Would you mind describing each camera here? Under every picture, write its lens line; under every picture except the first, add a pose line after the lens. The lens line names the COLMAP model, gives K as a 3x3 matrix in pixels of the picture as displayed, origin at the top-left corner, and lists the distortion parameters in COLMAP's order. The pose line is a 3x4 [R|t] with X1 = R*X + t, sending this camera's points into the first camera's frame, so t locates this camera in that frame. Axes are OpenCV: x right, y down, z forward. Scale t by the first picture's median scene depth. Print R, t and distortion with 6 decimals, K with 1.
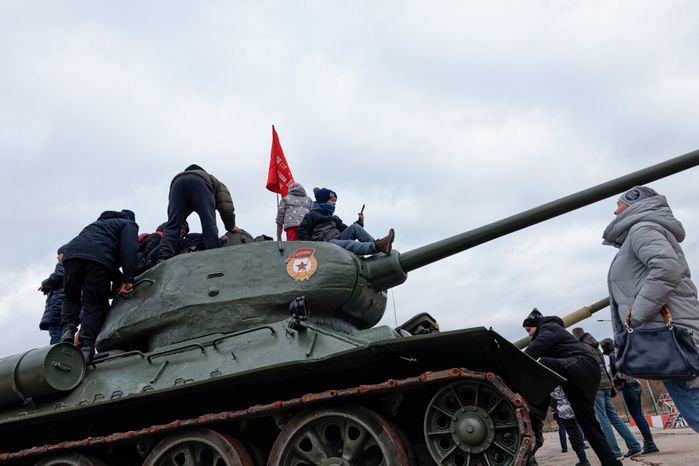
lens RADIAL K [[431.2, 0, 349.5], [0, 431.2, 233.0], [0, 0, 1]] dist [0.046443, -0.001041]
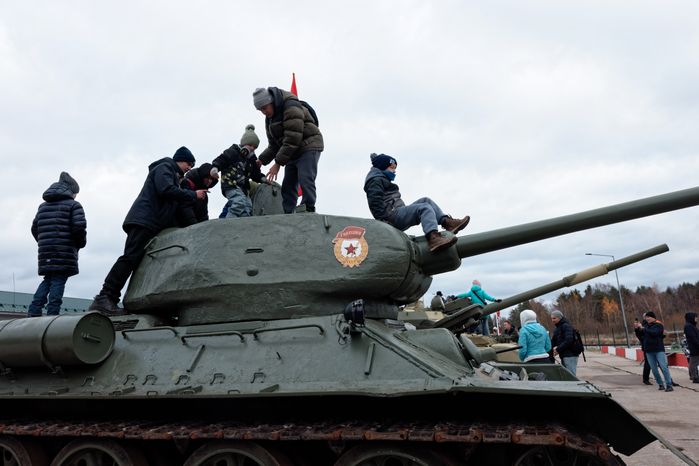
lens RADIAL K [[431.2, 0, 349.5], [0, 431.2, 233.0], [0, 0, 1]] dist [0.046443, -0.001041]
pose [[0.996763, 0.079267, -0.013420, -0.108732], [-0.075801, 0.982239, 0.171641, -0.113960], [0.026787, -0.170069, 0.985068, 0.133991]]
